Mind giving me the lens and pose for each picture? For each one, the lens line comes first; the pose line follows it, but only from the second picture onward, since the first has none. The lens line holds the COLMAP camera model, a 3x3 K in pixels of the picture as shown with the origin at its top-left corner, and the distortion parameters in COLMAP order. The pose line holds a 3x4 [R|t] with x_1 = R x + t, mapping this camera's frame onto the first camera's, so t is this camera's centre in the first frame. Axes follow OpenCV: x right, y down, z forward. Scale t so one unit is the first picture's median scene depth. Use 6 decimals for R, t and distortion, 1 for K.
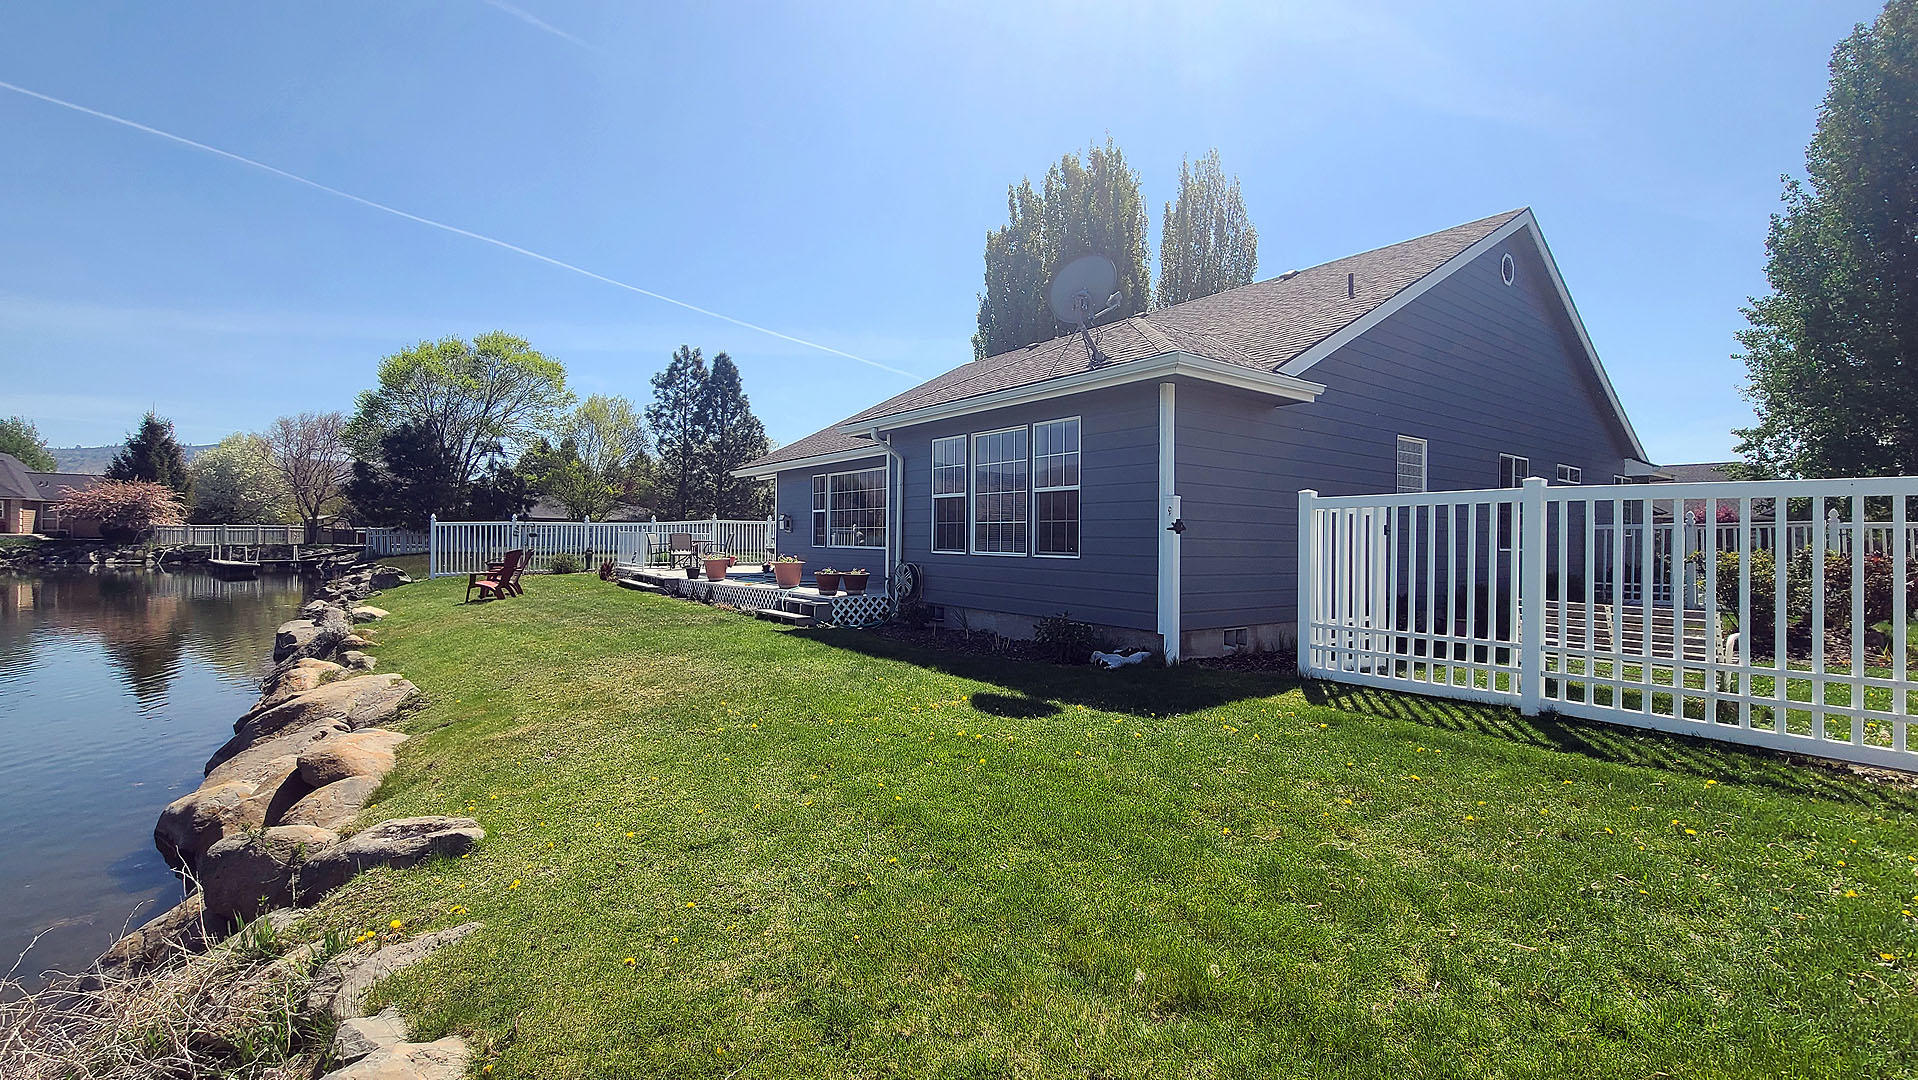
lens RADIAL K [[783.3, 0, 965.2], [0, 783.3, 544.1], [0, 0, 1]] dist [0.001870, -0.000213]
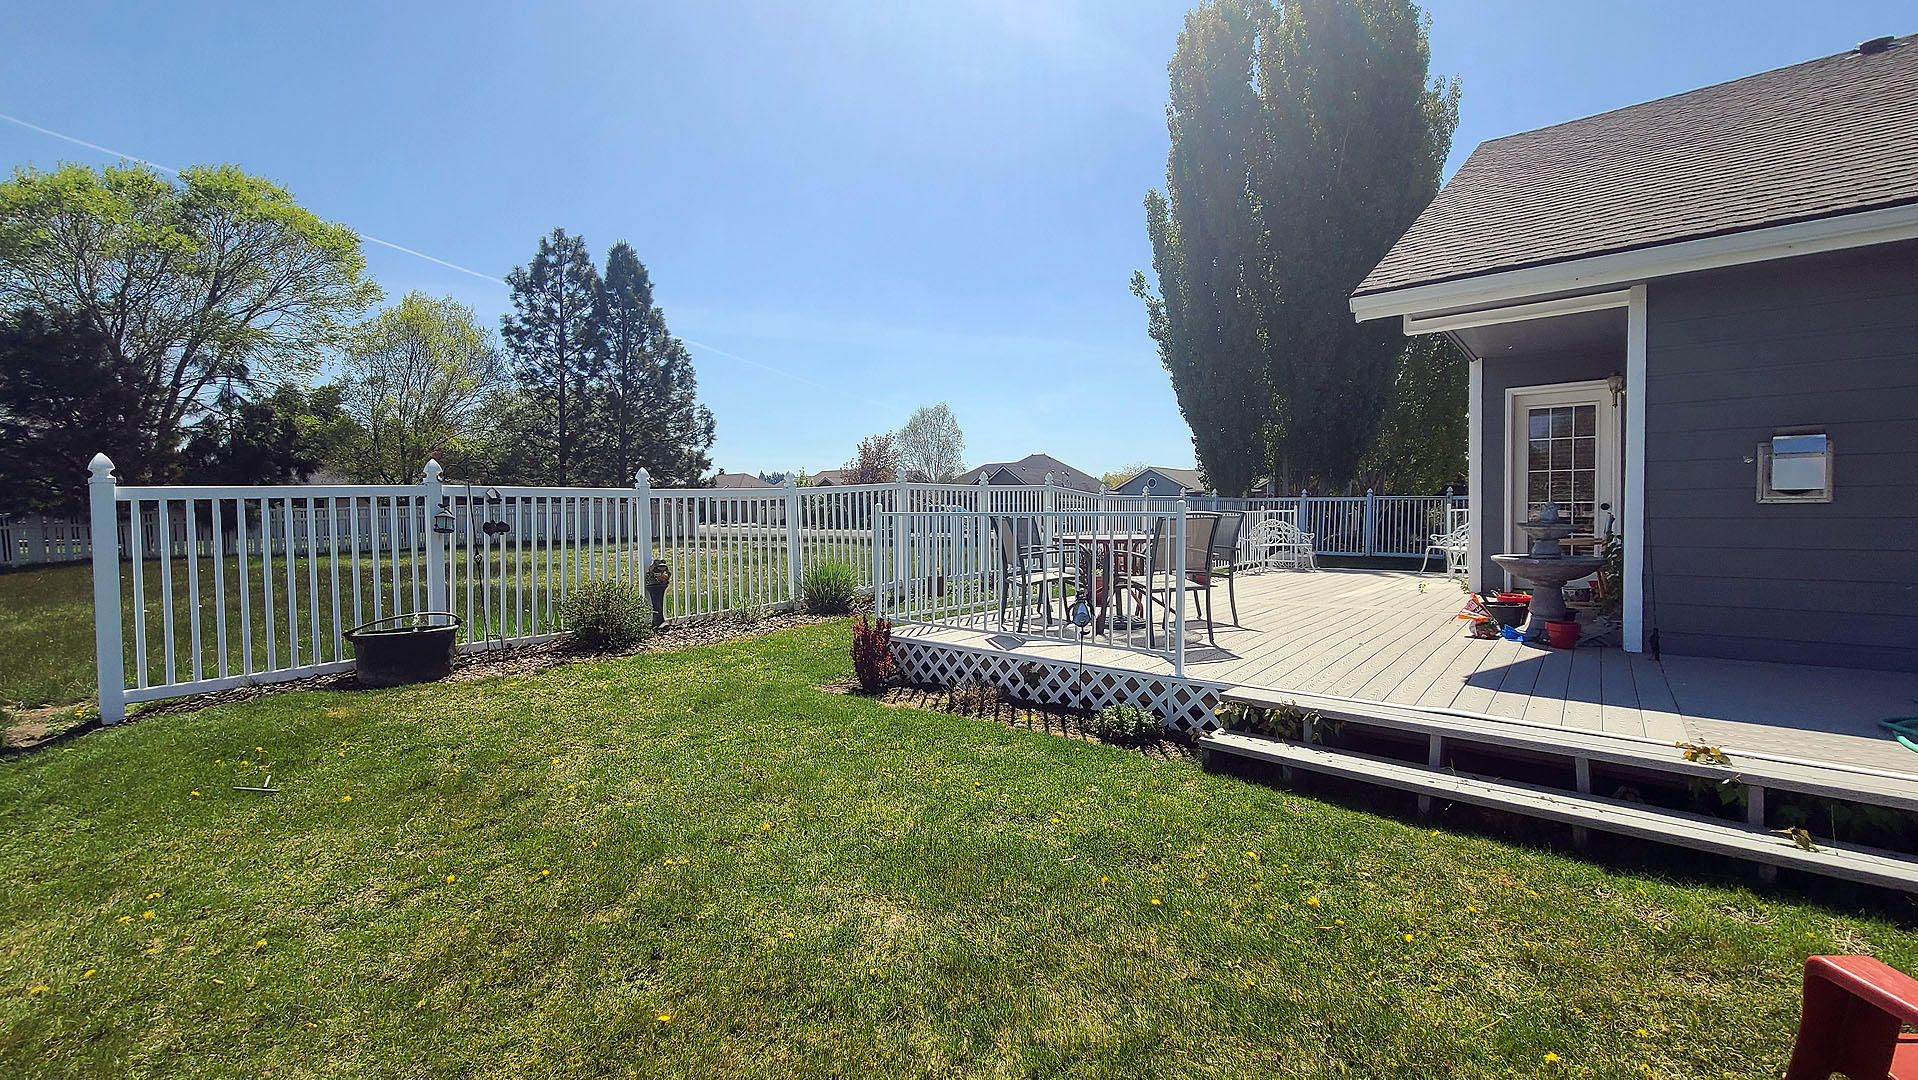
lens RADIAL K [[783.3, 0, 950.8], [0, 783.3, 531.9], [0, 0, 1]] dist [0.001870, -0.000213]
pose [[0.972829, -0.023374, 0.230342, -0.226806], [0.019785, 0.999644, 0.017878, -0.005618], [-0.230678, -0.012835, 0.972945, 0.326501]]
